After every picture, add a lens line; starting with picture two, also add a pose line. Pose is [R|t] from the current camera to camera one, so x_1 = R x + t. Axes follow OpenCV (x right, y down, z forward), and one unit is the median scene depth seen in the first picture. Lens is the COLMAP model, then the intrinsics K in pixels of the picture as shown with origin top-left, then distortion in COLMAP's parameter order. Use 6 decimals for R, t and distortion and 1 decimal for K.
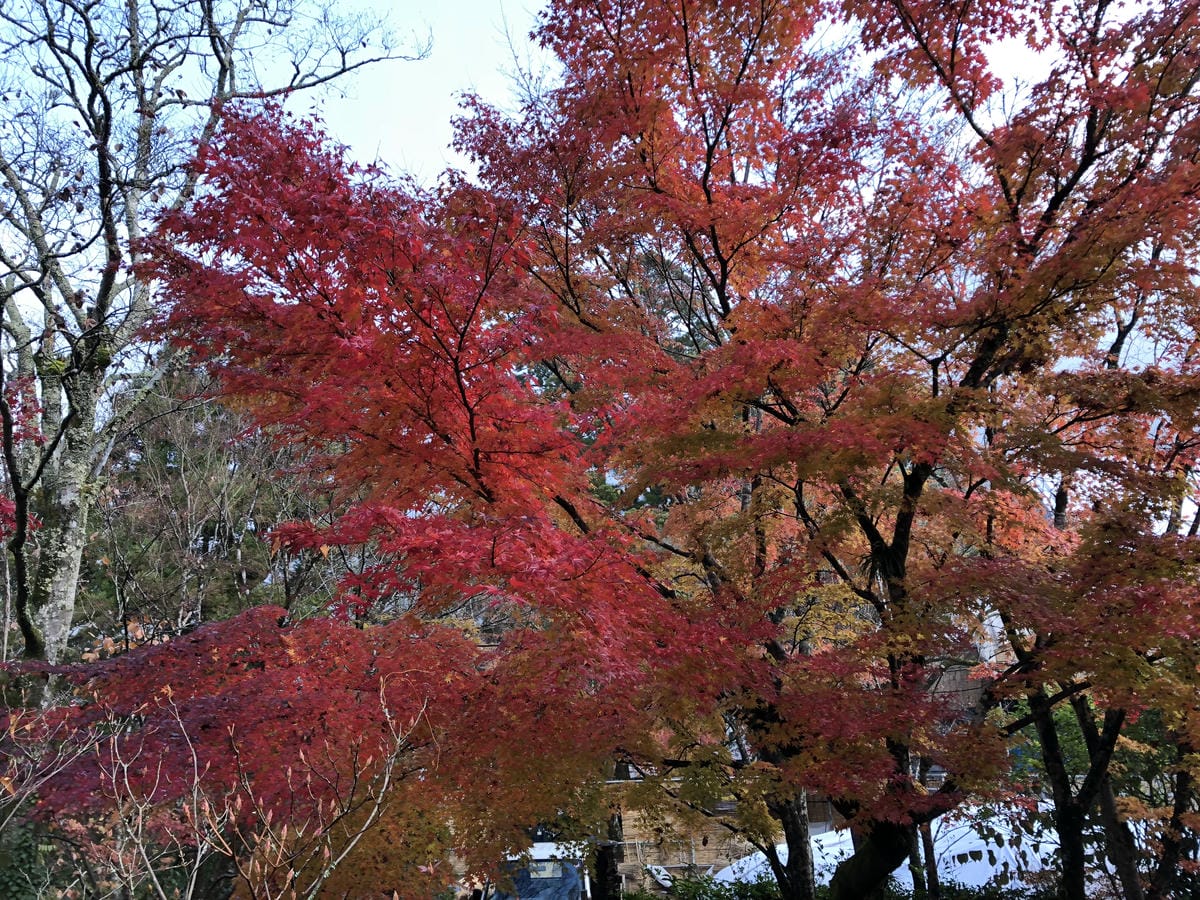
lens RADIAL K [[988.3, 0, 599.7], [0, 988.3, 449.2], [0, 0, 1]] dist [0.007169, 0.006829]
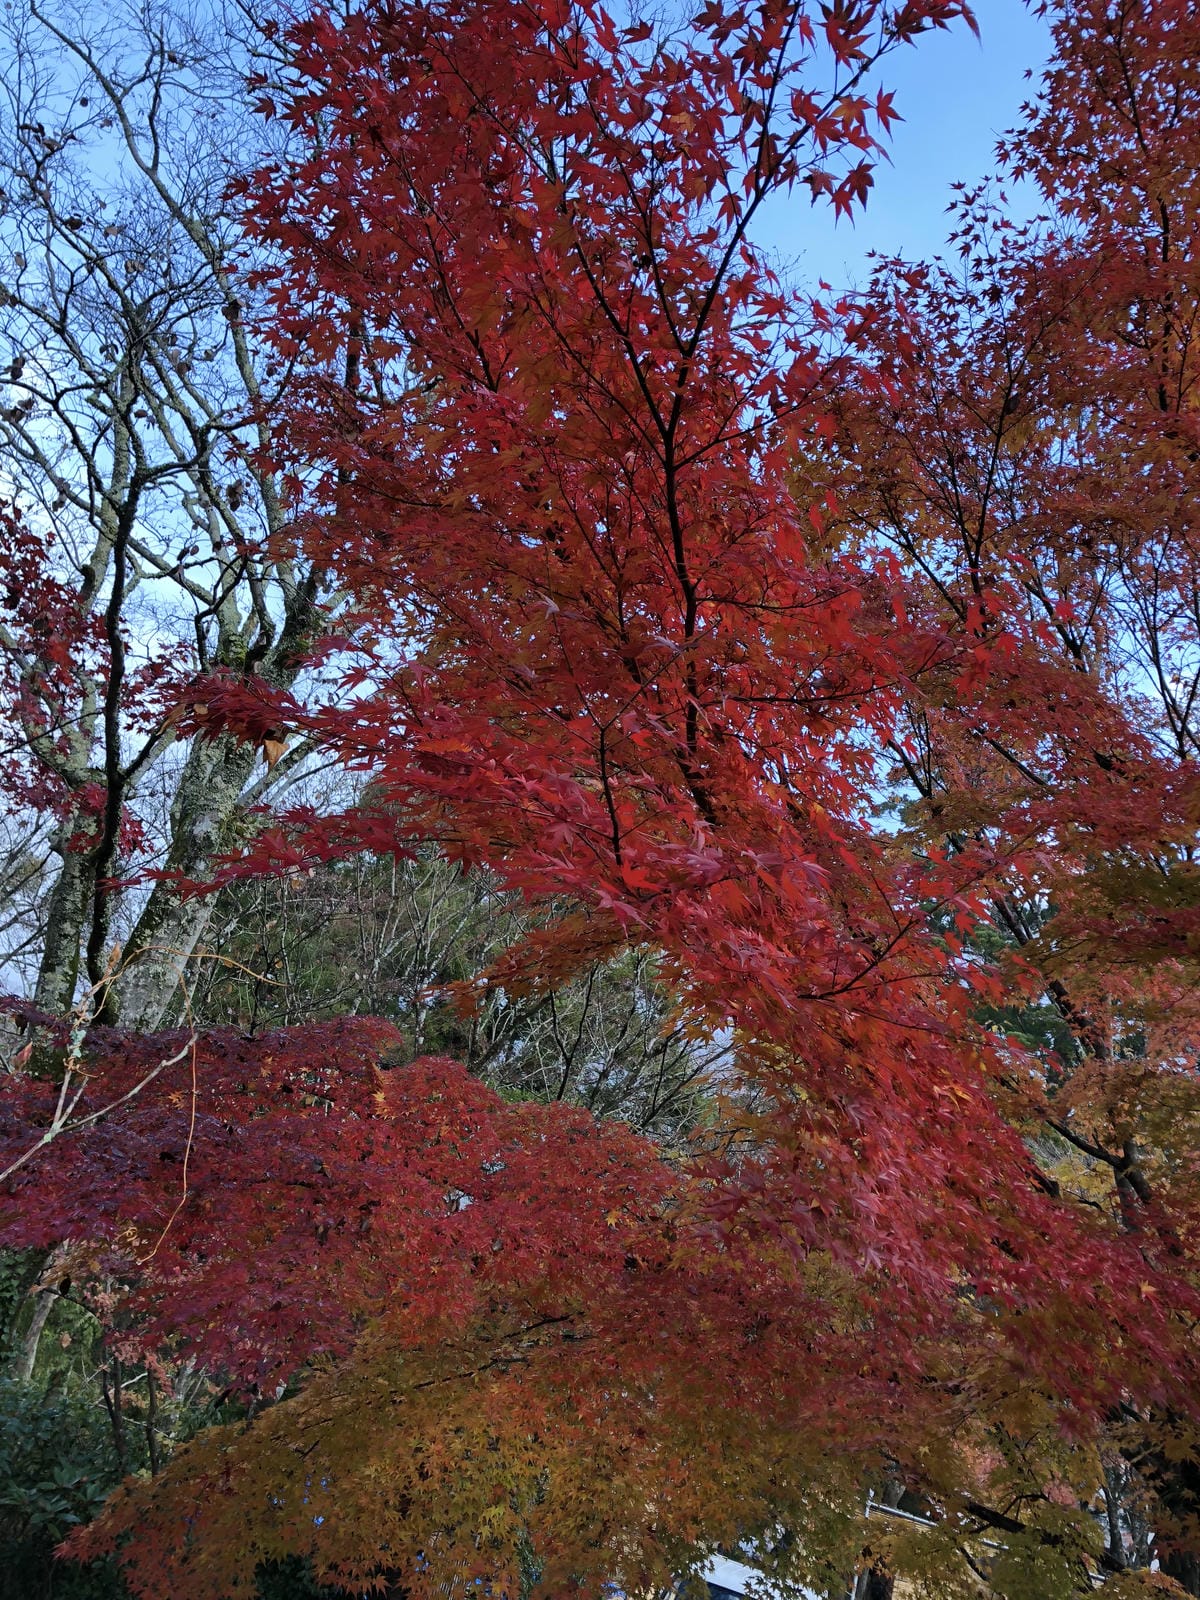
lens RADIAL K [[1317.7, 0, 599.1], [0, 1317.7, 802.3], [0, 0, 1]] dist [0.007169, 0.006829]
pose [[0.930732, 0.200124, -0.306086, 0.024639], [-0.238867, 0.966447, -0.094459, 0.079294], [0.276912, 0.161030, 0.947306, 0.259283]]
